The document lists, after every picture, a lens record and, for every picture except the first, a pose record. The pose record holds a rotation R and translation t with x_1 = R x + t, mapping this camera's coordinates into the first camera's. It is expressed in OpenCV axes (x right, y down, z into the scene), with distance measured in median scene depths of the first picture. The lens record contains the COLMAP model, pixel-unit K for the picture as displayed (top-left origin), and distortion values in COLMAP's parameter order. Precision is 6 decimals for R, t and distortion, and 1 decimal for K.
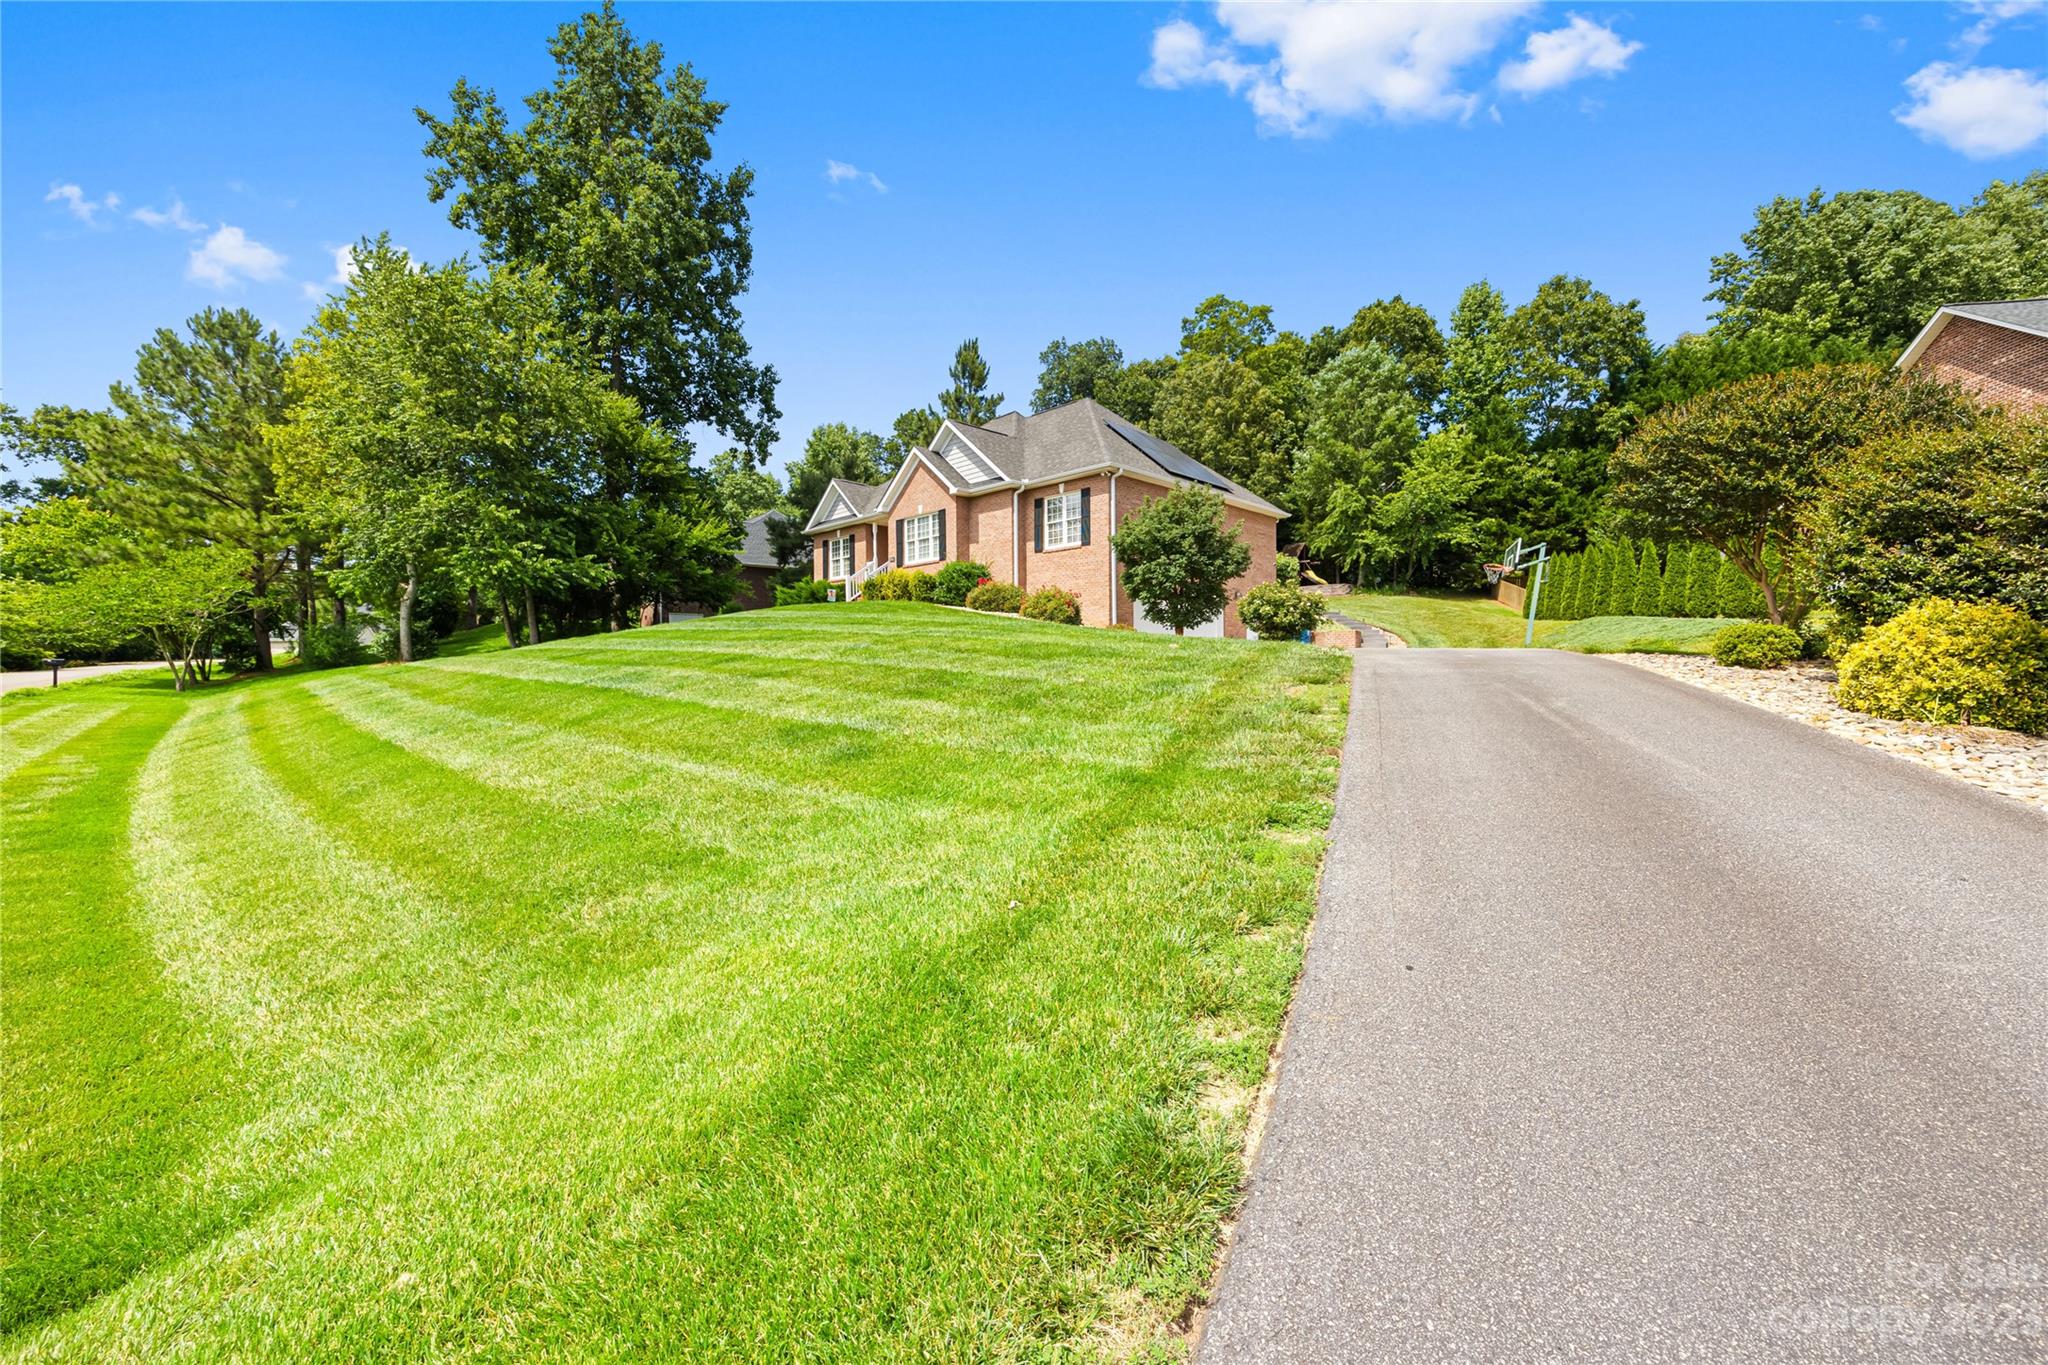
lens RADIAL K [[842.0, 0, 1019.7], [0, 842.0, 676.2], [0, 0, 1]] dist [0.001761, 0.000077]
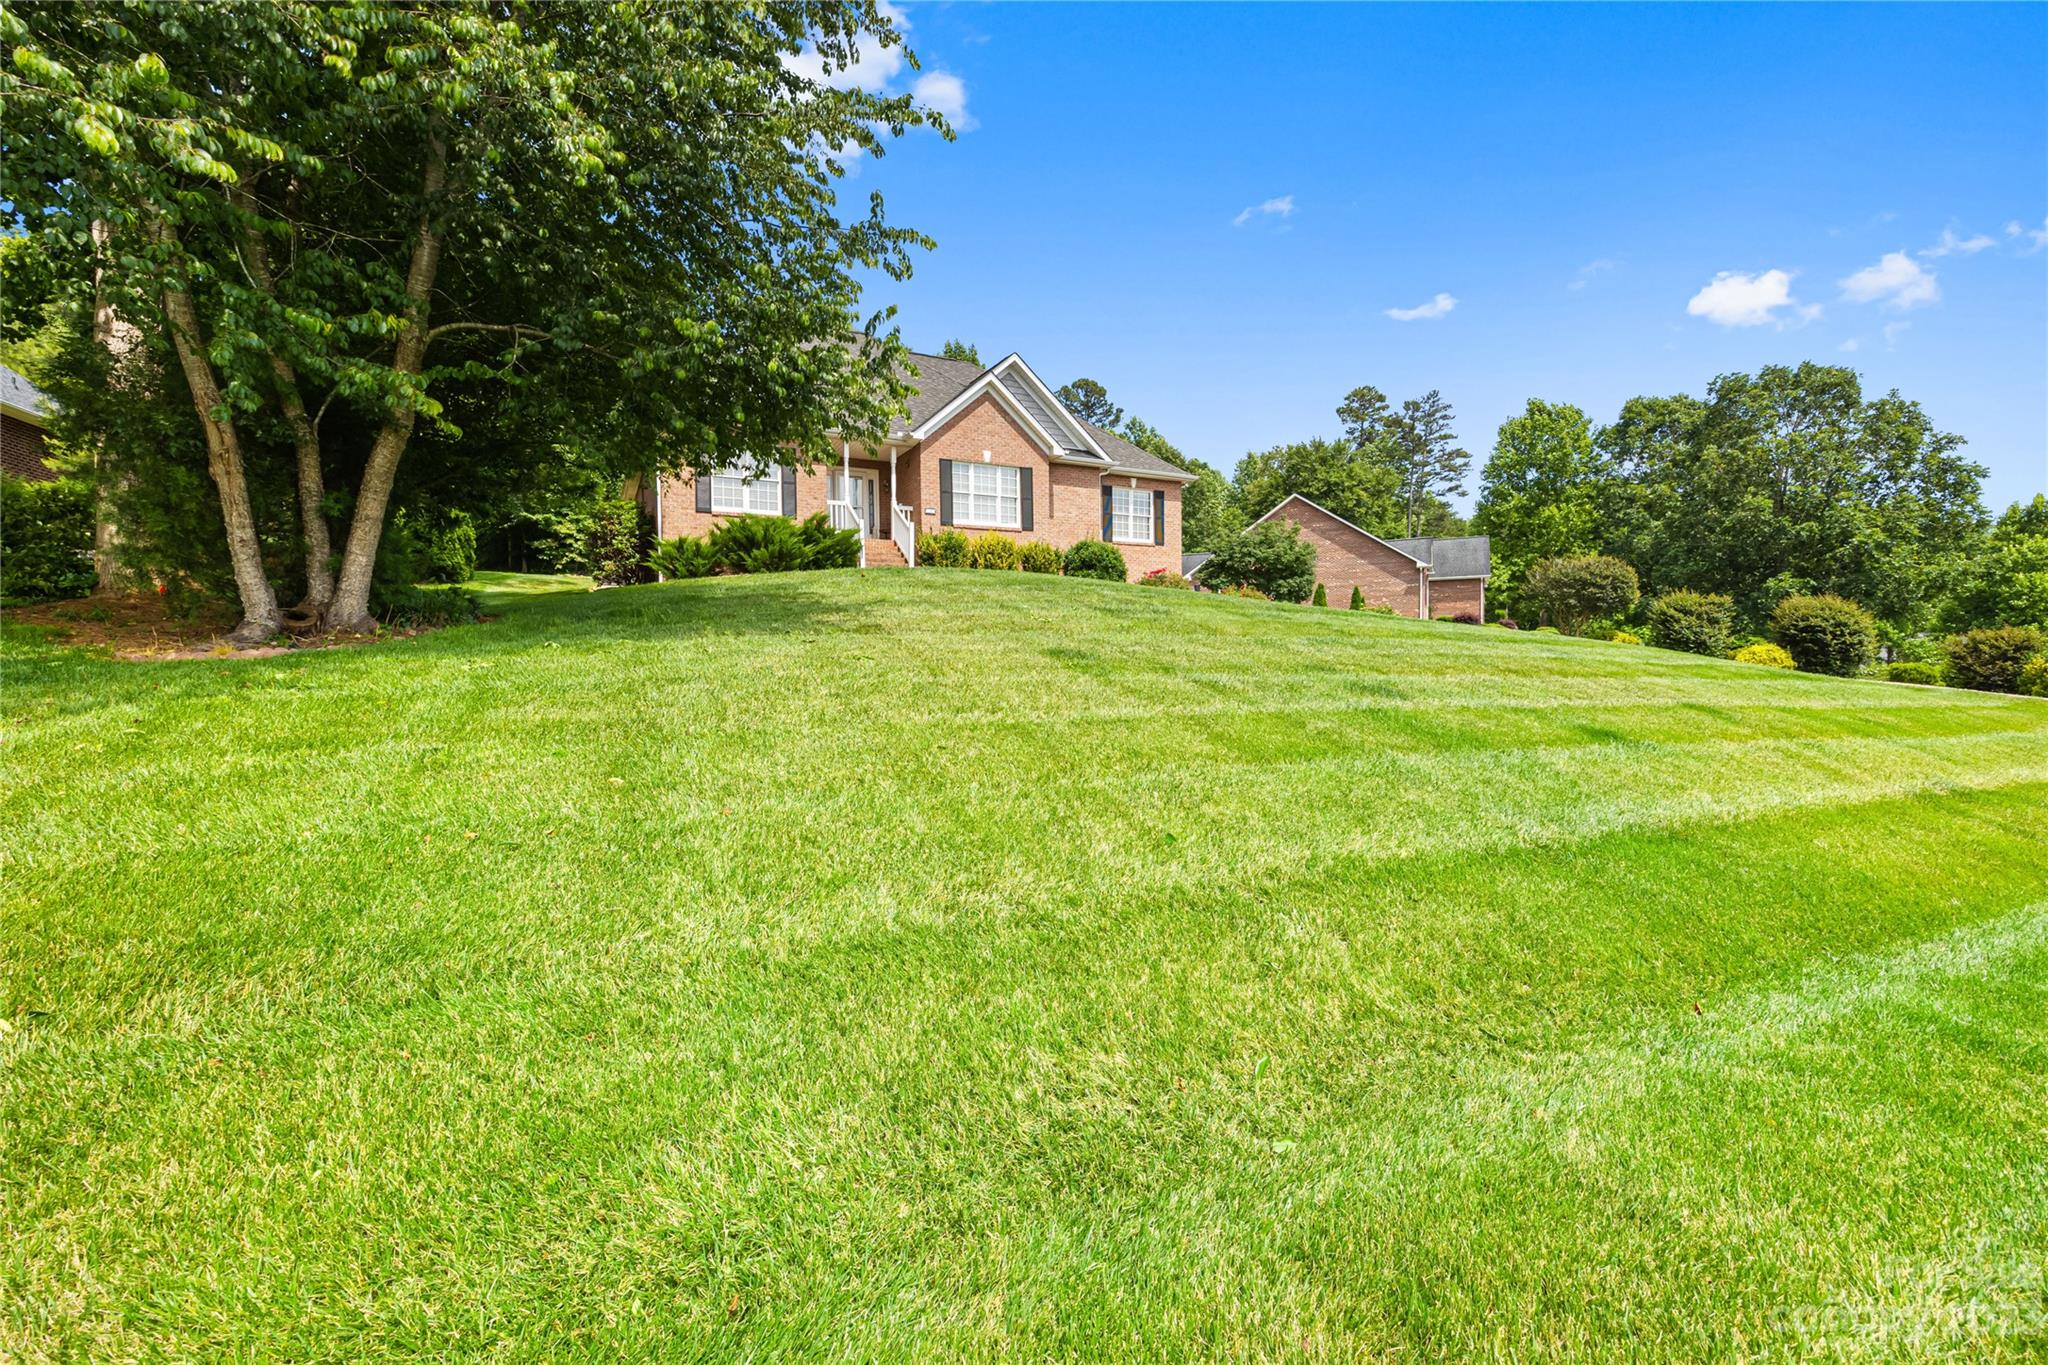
lens RADIAL K [[842.0, 0, 1027.6], [0, 842.0, 691.1], [0, 0, 1]] dist [0.001761, 0.000077]
pose [[0.284770, -0.033791, 0.958000, -0.632103], [0.013139, 0.999422, 0.031346, -0.005654], [-0.958506, 0.003661, 0.285049, 0.554685]]
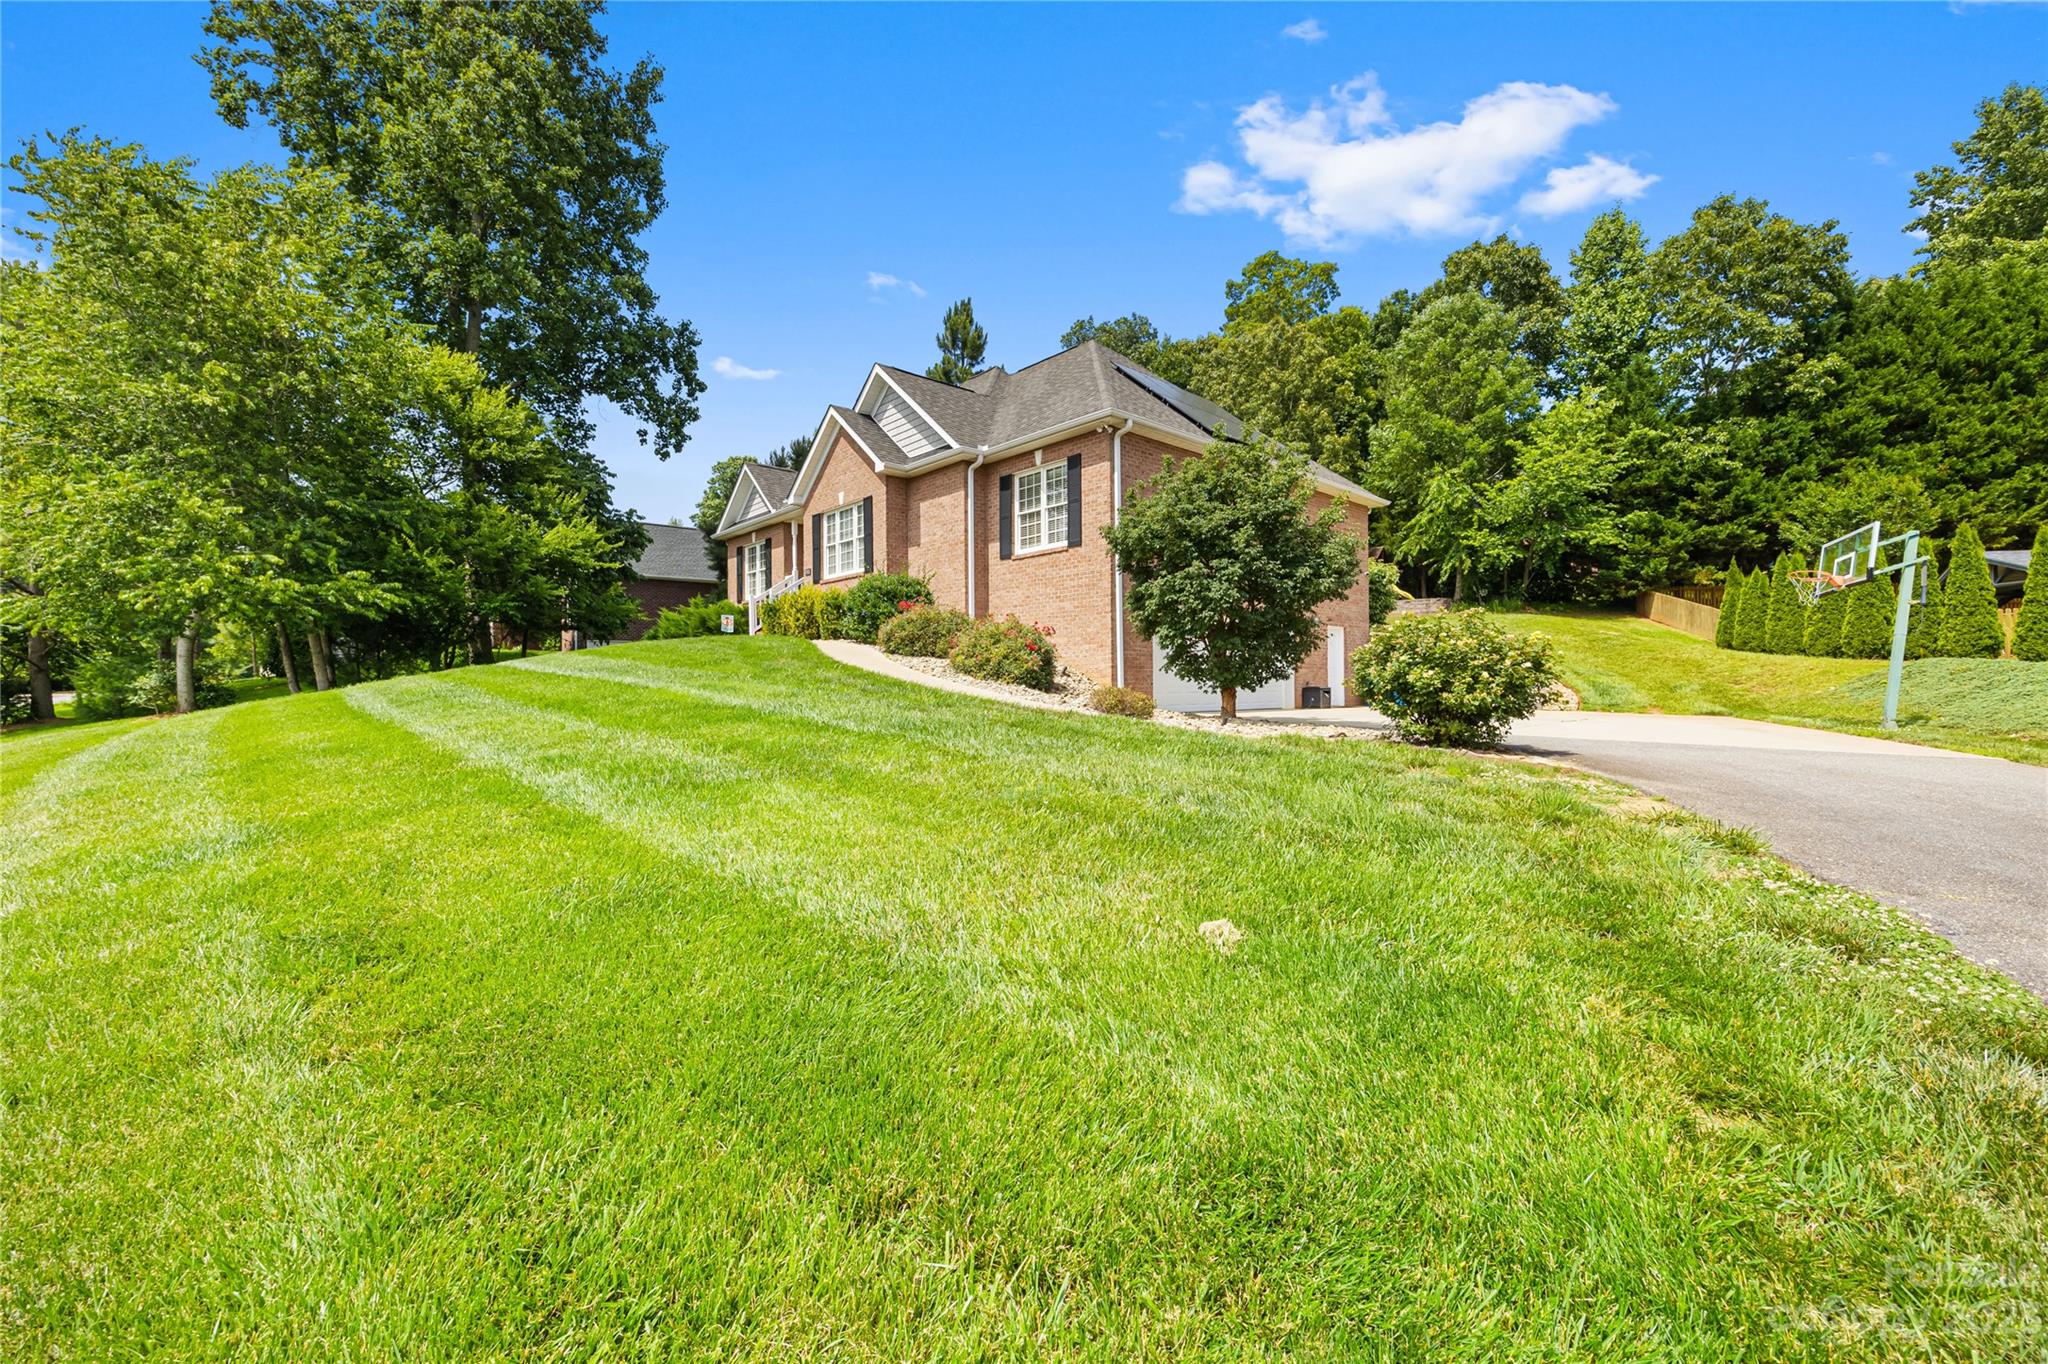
lens RADIAL K [[842.0, 0, 1018.6], [0, 842.0, 680.3], [0, 0, 1]] dist [0.001761, 0.000077]
pose [[0.998656, -0.002171, -0.051789, 0.044728], [0.001701, 0.999957, -0.009106, -0.032986], [0.051806, 0.009006, 0.998617, 0.243381]]
